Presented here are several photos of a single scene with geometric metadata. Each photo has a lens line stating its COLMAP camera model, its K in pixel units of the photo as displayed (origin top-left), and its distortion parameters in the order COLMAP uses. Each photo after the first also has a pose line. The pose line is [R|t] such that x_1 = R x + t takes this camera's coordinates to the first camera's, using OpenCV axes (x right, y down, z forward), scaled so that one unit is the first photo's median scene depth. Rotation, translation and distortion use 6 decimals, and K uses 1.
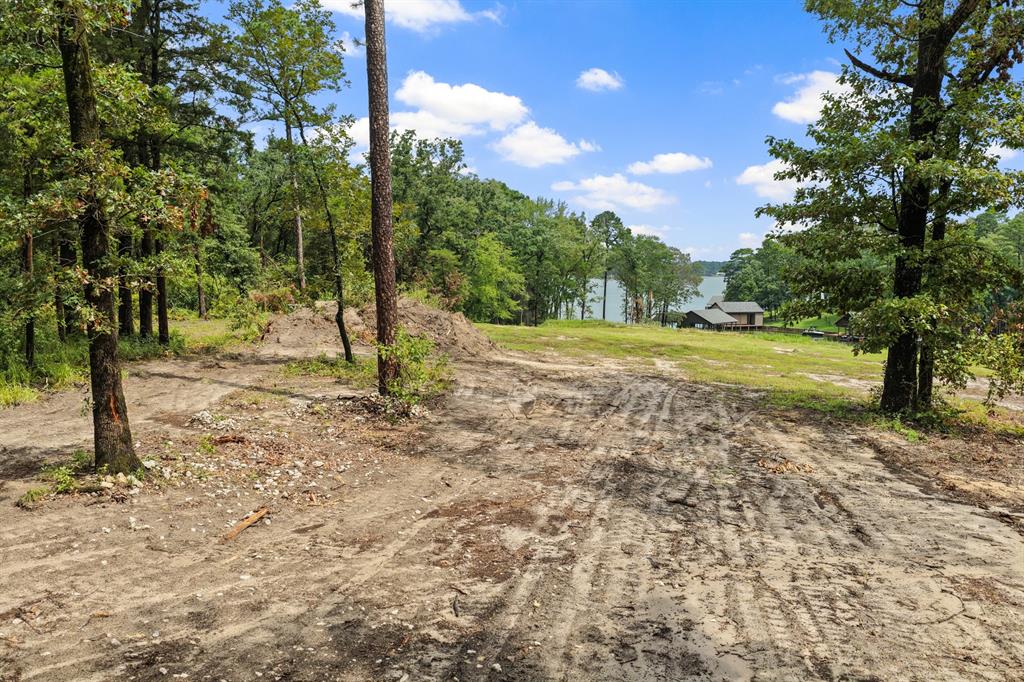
lens RADIAL K [[850.3, 0, 513.0], [0, 850.3, 340.2], [0, 0, 1]] dist [0.012514, 0.005003]
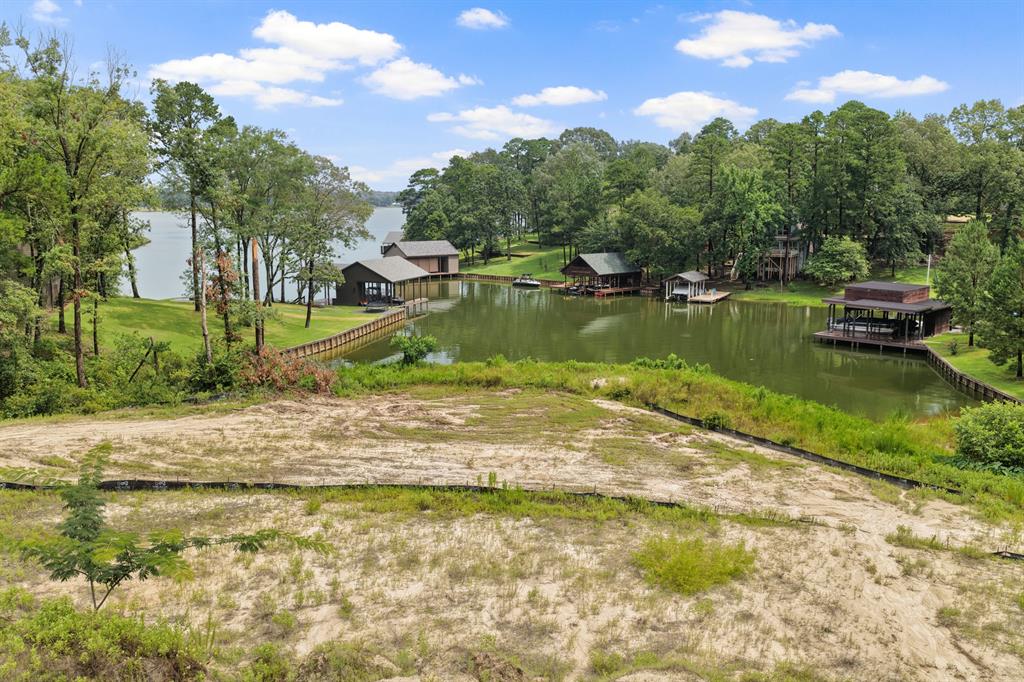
lens RADIAL K [[850.3, 0, 512.2], [0, 850.3, 340.4], [0, 0, 1]] dist [0.012514, 0.005003]
pose [[0.931144, -0.071740, 0.357526, 0.068413], [0.043587, 0.995324, 0.086200, -0.019913], [-0.362038, -0.064682, 0.929917, 0.290570]]
